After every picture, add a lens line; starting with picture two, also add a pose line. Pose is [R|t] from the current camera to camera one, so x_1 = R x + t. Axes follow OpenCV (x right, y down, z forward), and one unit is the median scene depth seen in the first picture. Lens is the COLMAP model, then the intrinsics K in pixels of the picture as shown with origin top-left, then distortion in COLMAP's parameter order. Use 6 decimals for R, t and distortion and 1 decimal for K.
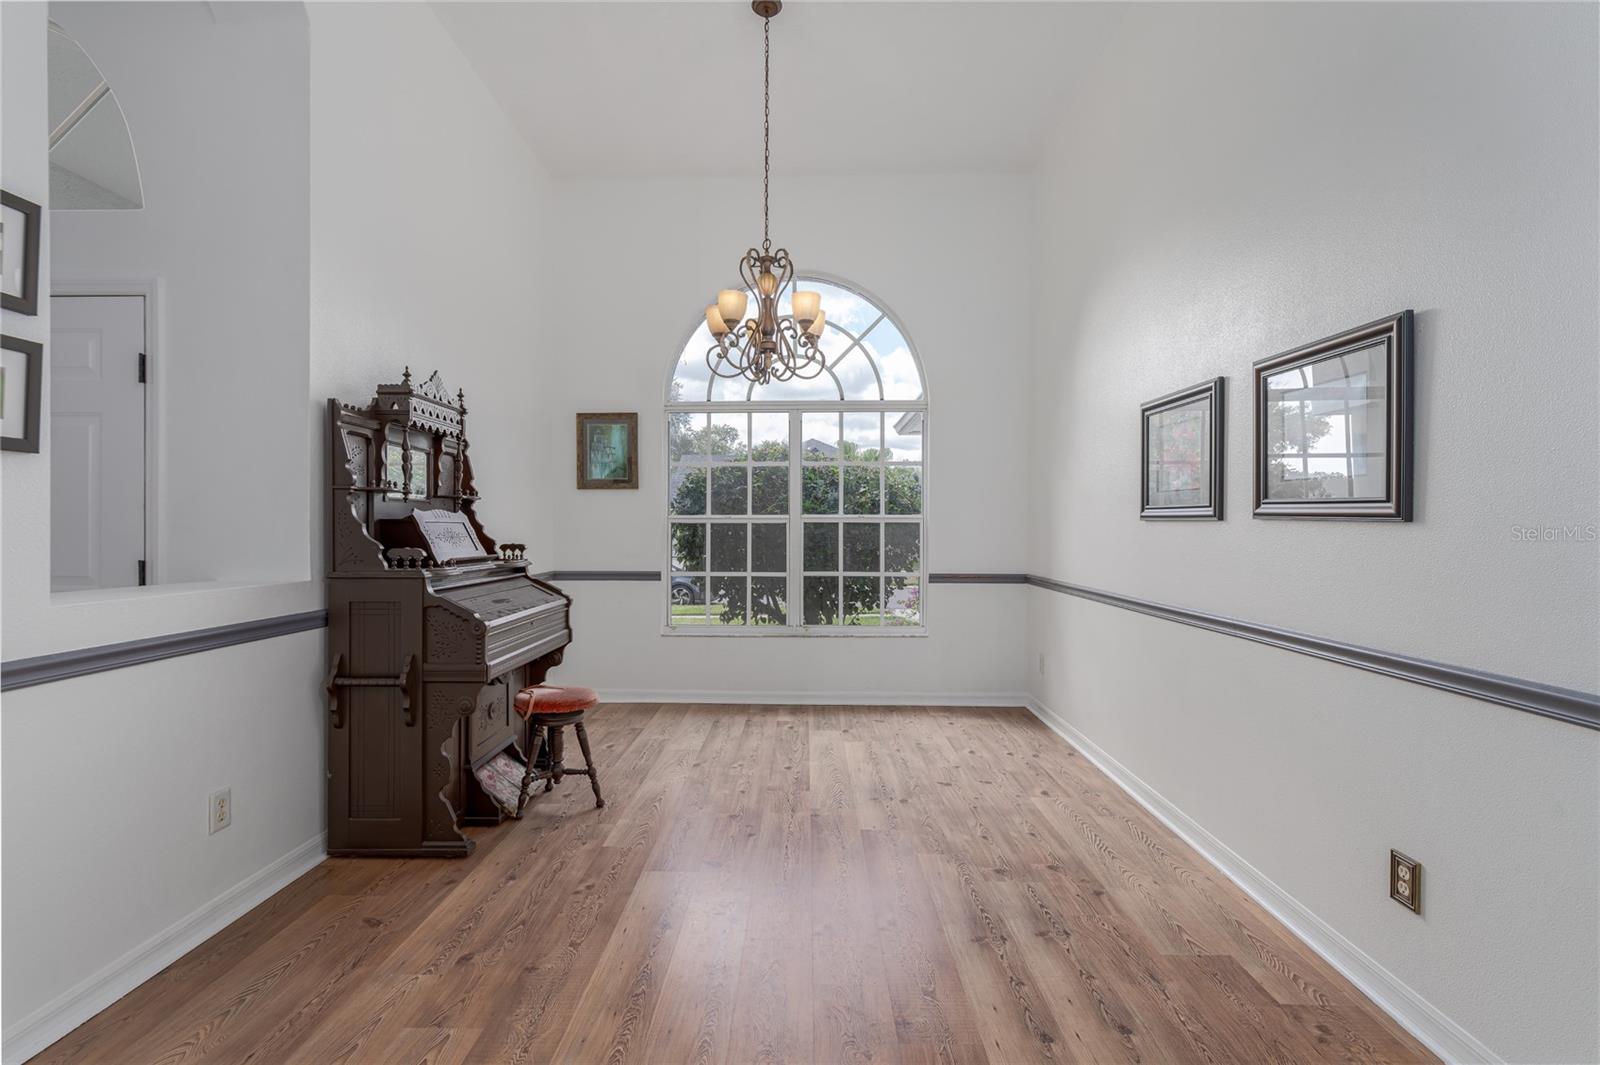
lens RADIAL K [[731.3, 0, 796.6], [0, 731.3, 525.8], [0, 0, 1]] dist [0.020453, 0.000217]
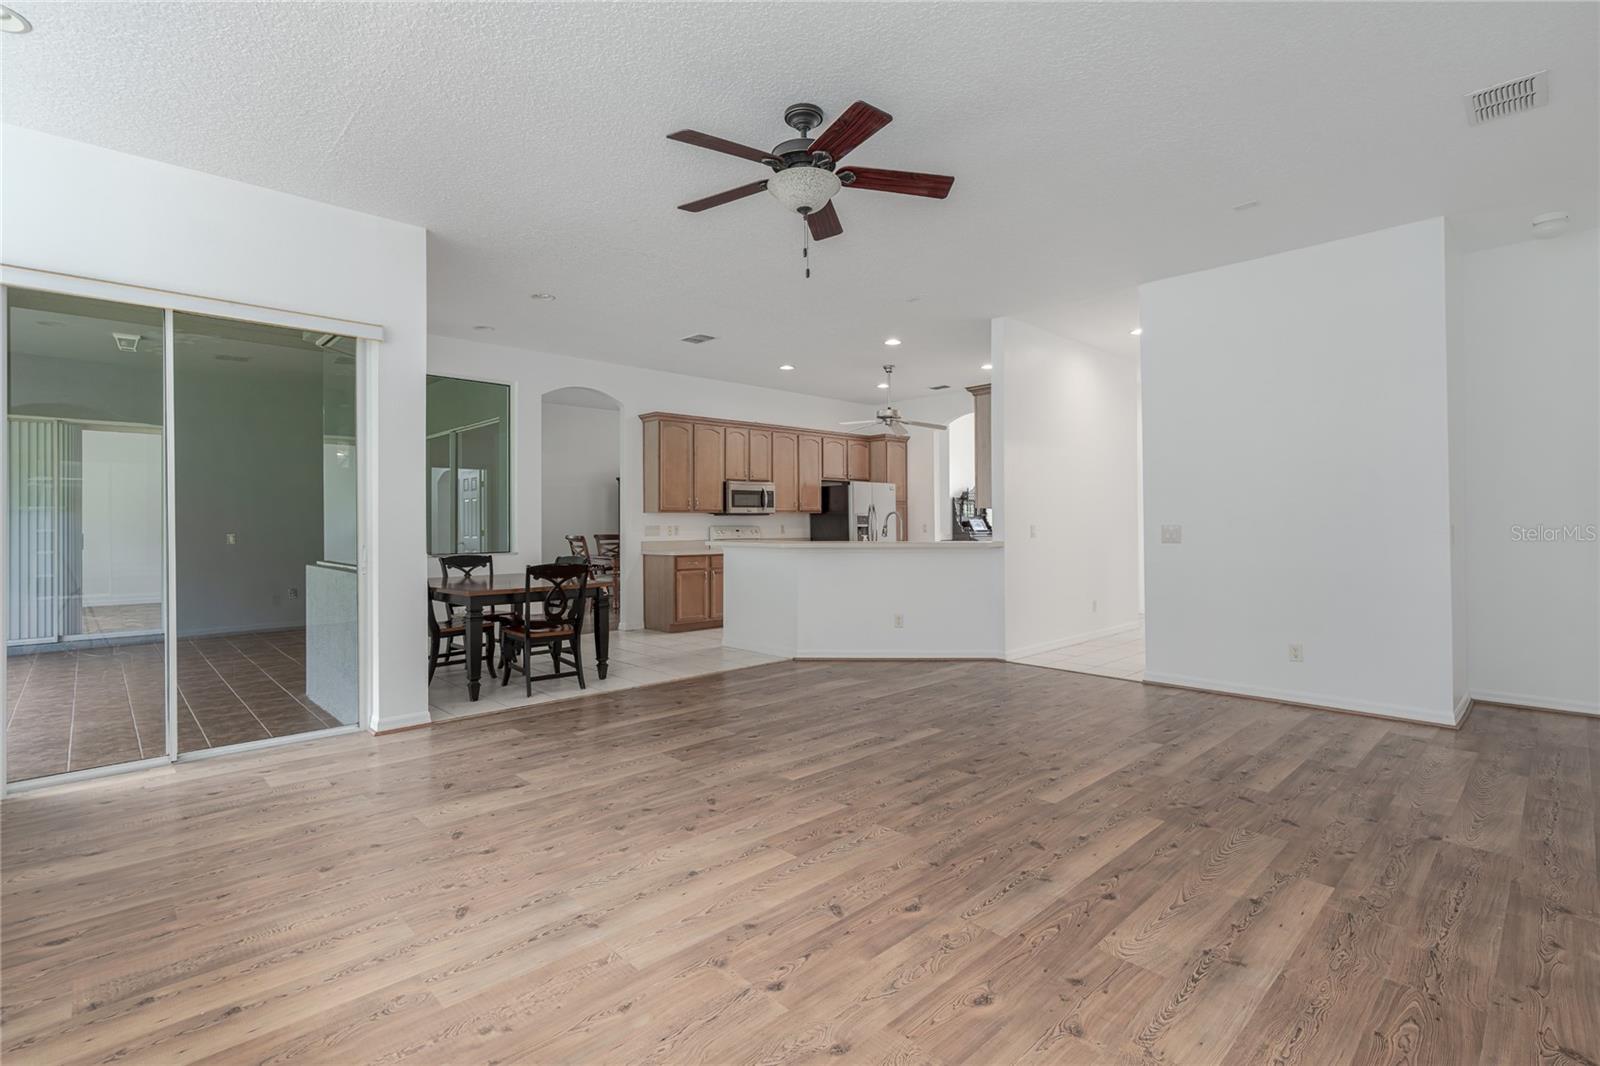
lens RADIAL K [[731.3, 0, 799.9], [0, 731.3, 528.9], [0, 0, 1]] dist [0.020453, 0.000217]
pose [[0.705679, -0.009916, -0.708462, 1.954044], [0.011608, 0.999930, -0.002433, 0.037428], [0.708437, -0.006507, 0.705744, -2.946645]]
